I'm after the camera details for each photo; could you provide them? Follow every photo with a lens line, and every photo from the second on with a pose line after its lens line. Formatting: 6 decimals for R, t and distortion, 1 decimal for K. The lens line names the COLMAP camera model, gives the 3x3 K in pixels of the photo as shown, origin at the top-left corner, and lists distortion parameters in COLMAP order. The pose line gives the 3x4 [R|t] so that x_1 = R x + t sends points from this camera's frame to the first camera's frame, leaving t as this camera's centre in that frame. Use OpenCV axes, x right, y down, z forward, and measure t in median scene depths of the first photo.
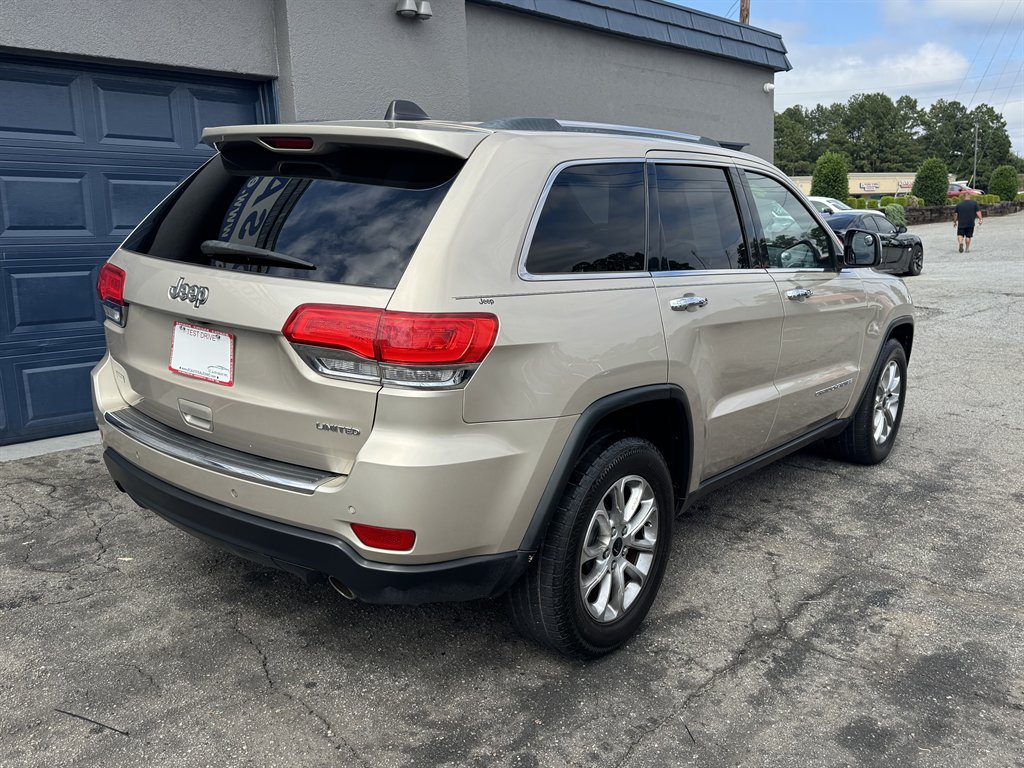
lens RADIAL K [[929.3, 0, 511.9], [0, 929.3, 391.0], [0, 0, 1]] dist [0.046154, -0.080820]
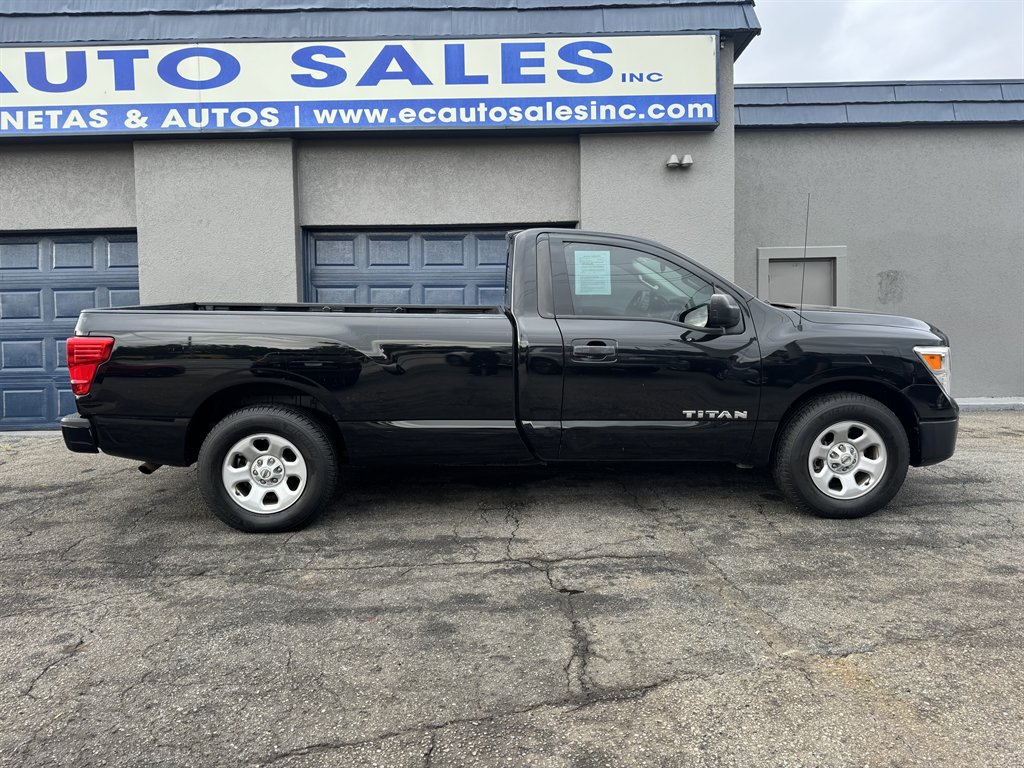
lens RADIAL K [[802.0, 0, 516.4], [0, 802.0, 389.5], [0, 0, 1]] dist [0.006527, -0.012098]
pose [[0.660387, 0.058999, -0.748604, 0.781341], [-0.126771, 0.991359, -0.033701, 0.018209], [0.740147, 0.117157, 0.662160, 0.030919]]
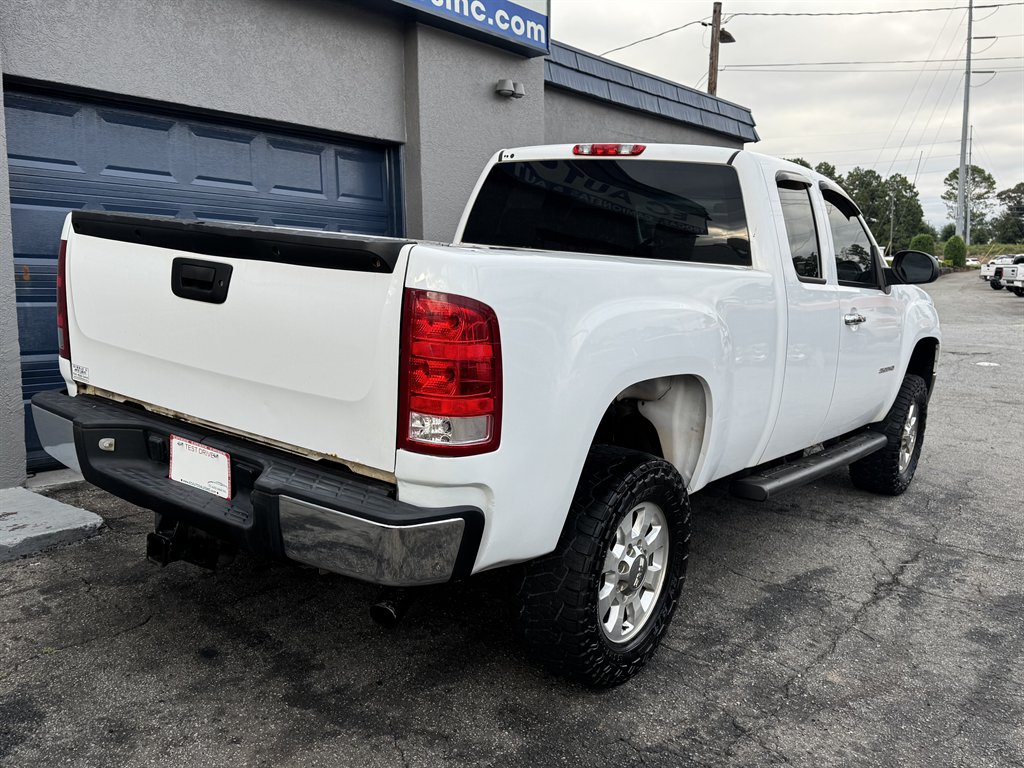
lens RADIAL K [[1000.2, 0, 512.6], [0, 1000.2, 393.3], [0, 0, 1]] dist [0.066674, -0.000042]
pose [[0.991883, 0.026338, 0.124393, -0.296177], [-0.019410, 0.998209, -0.056587, 0.048623], [-0.125661, 0.053713, 0.990618, -0.267324]]
